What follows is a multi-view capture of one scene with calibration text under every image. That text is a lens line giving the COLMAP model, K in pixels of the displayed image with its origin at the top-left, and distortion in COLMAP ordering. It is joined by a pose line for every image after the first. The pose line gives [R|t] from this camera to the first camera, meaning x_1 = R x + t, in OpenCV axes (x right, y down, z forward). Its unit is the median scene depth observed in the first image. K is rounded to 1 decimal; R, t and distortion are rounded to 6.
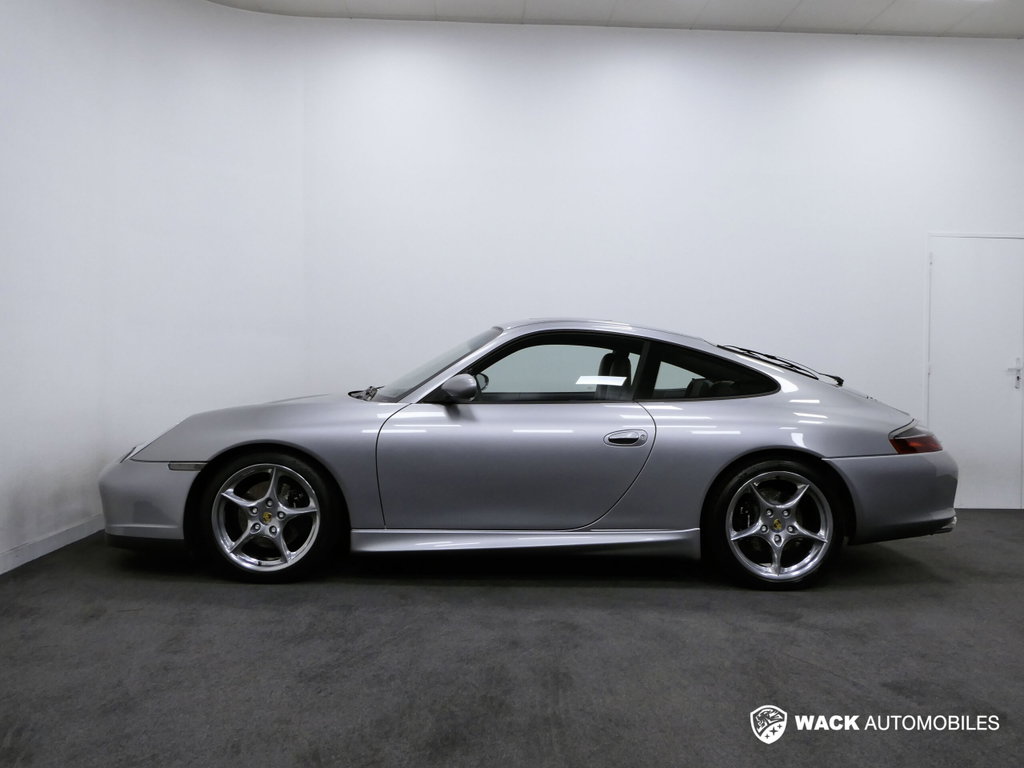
lens RADIAL K [[816.5, 0, 521.1], [0, 816.5, 364.0], [0, 0, 1]] dist [-0.016041, 0.007350]
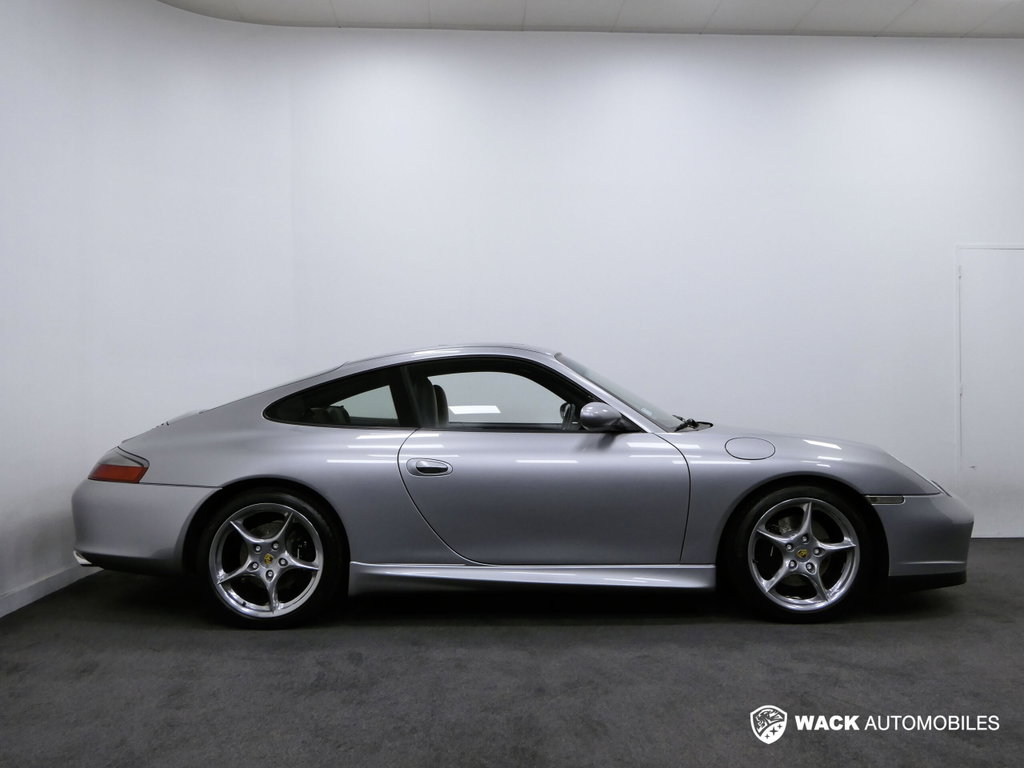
lens RADIAL K [[869.4, 0, 513.9], [0, 869.4, 387.3], [0, 0, 1]] dist [-0.006590, -0.004227]
pose [[0.999819, -0.017740, 0.006933, -0.653624], [0.017781, 0.999825, -0.005823, -0.007215], [-0.006829, 0.005945, 0.999959, -0.016223]]
